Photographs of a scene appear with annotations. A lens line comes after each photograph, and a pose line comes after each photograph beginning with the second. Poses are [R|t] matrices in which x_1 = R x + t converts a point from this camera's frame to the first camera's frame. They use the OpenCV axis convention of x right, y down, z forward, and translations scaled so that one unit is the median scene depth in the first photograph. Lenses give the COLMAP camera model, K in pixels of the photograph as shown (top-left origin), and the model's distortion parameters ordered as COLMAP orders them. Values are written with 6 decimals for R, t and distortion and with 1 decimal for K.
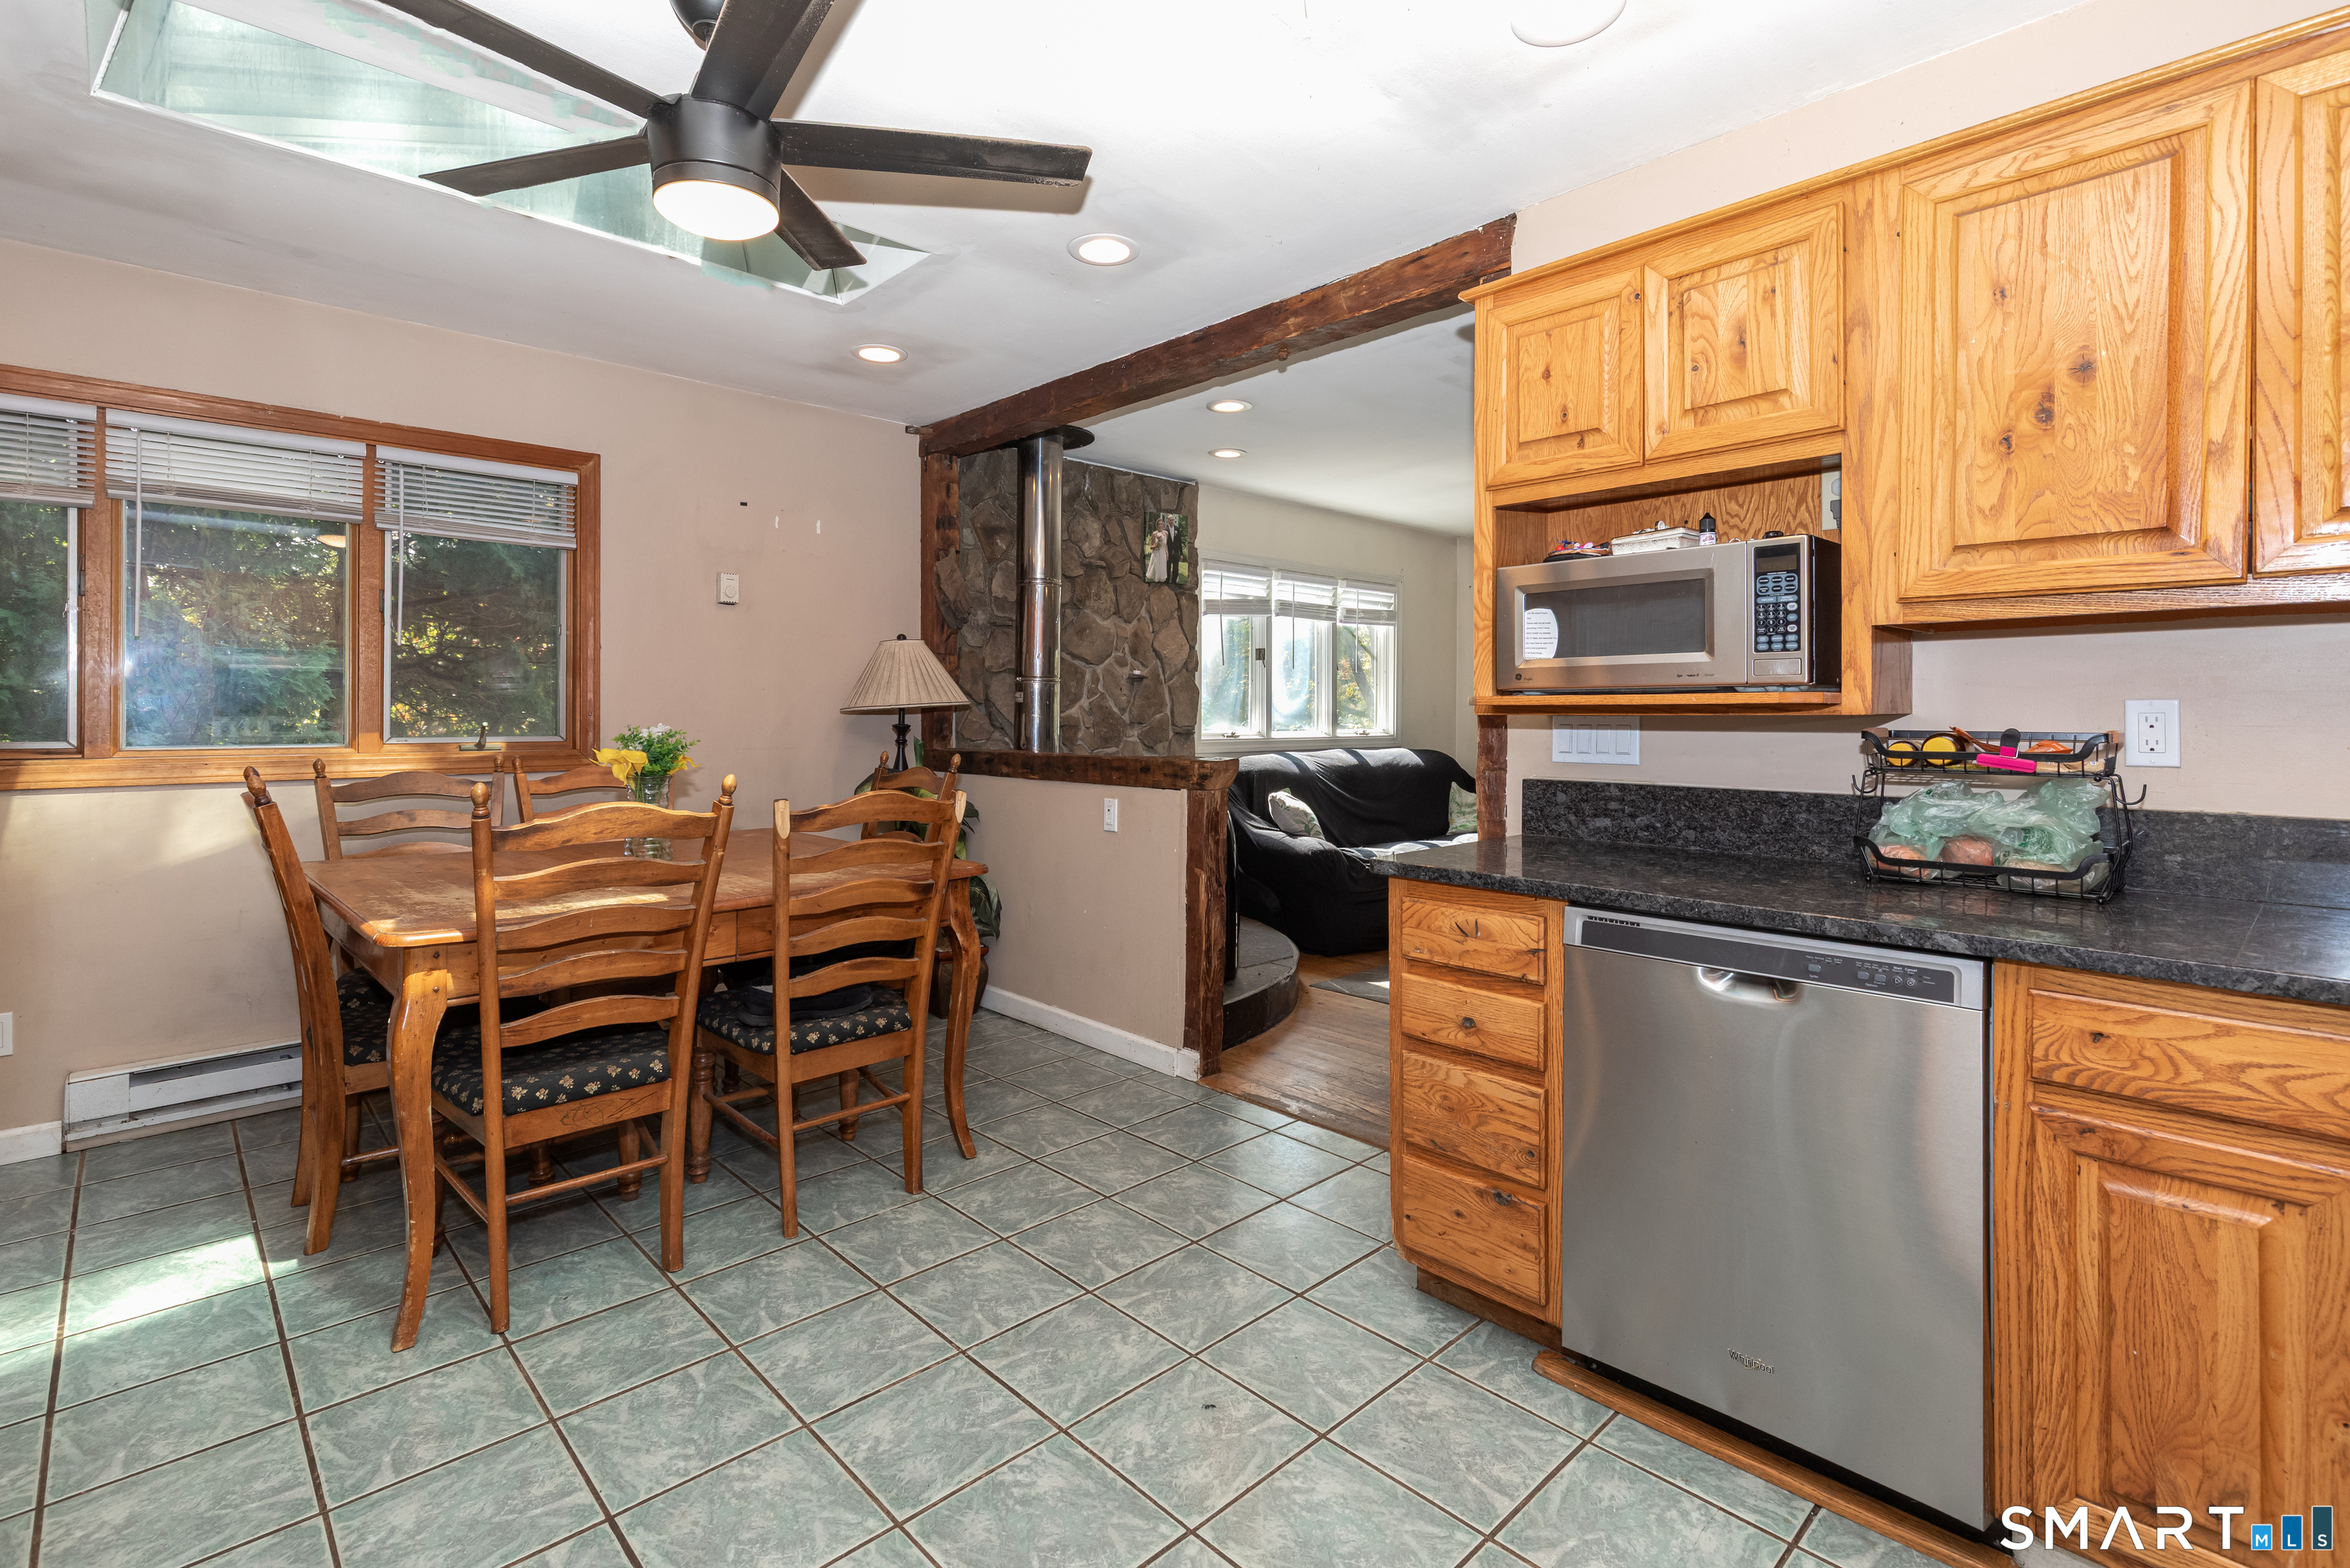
lens RADIAL K [[1070.1, 0, 1178.2], [0, 1070.1, 709.1], [0, 0, 1]] dist [0.008360, -0.001402]
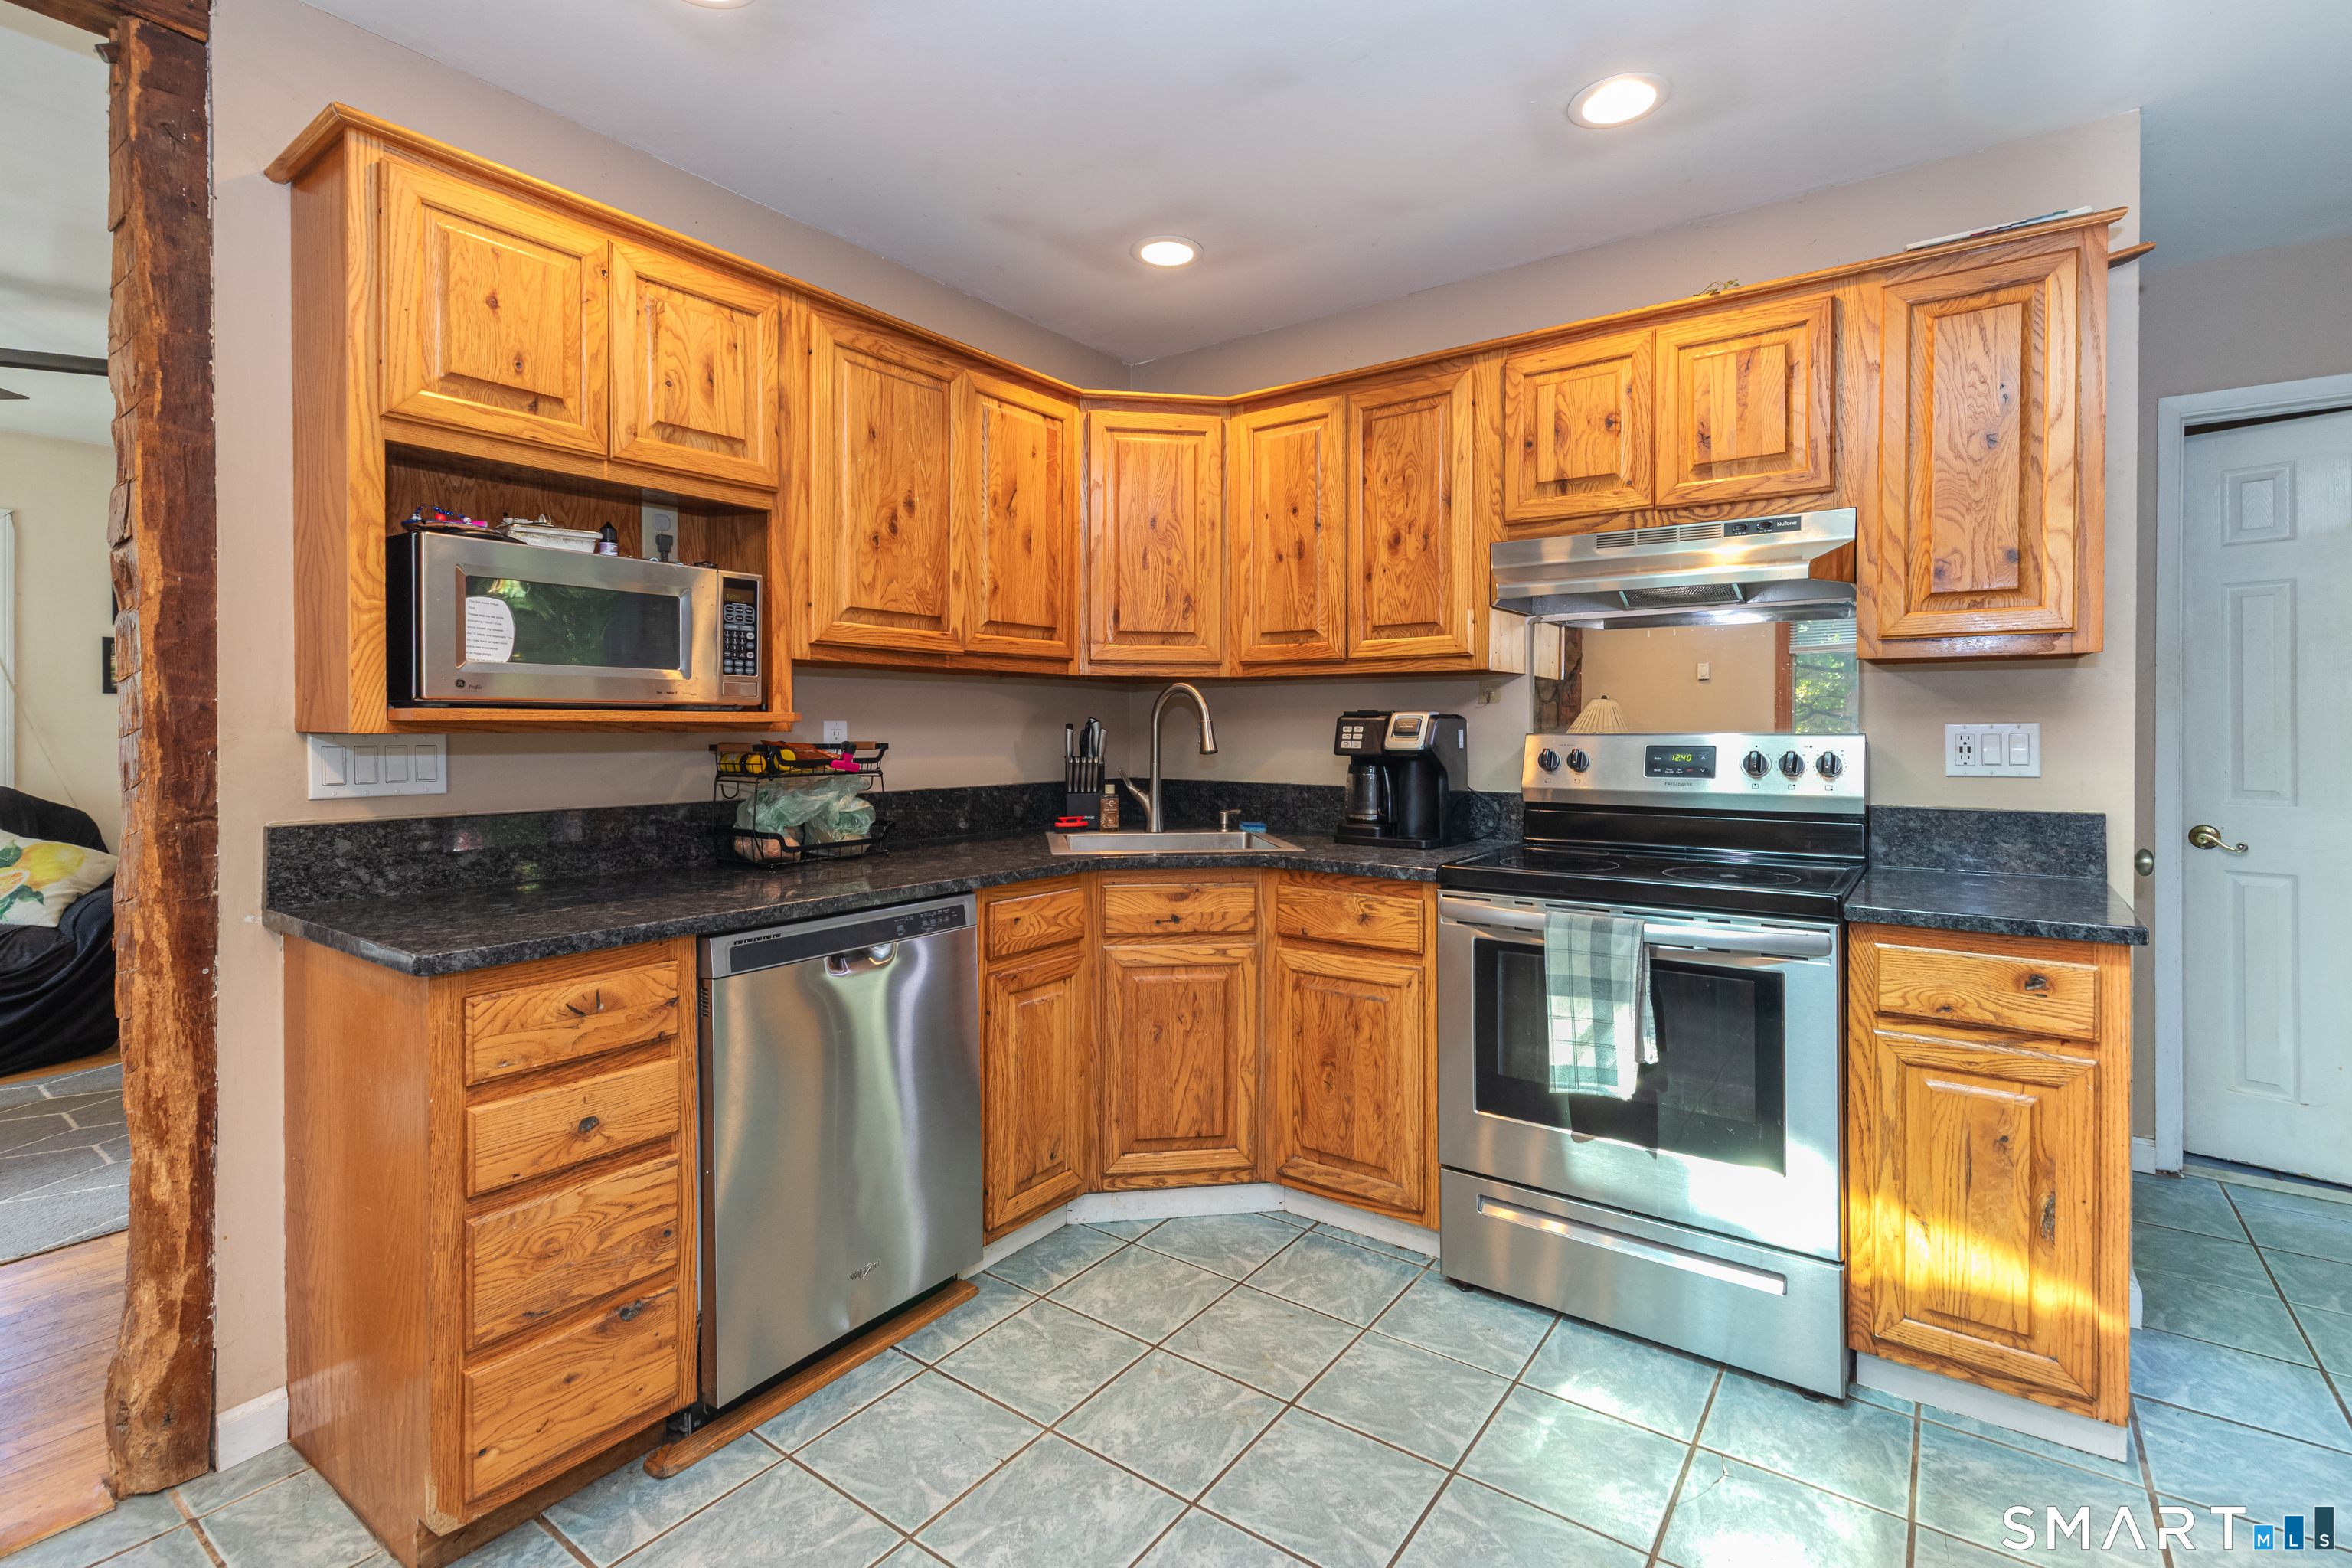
lens RADIAL K [[1071.1, 0, 1185.9], [0, 1071.1, 726.8], [0, 0, 1]] dist [0.008360, -0.001402]
pose [[-0.177924, -0.000122, 0.984044, -0.602999], [-0.004737, 0.999989, -0.000733, -0.001479], [-0.984033, -0.004792, -0.177922, 0.728733]]
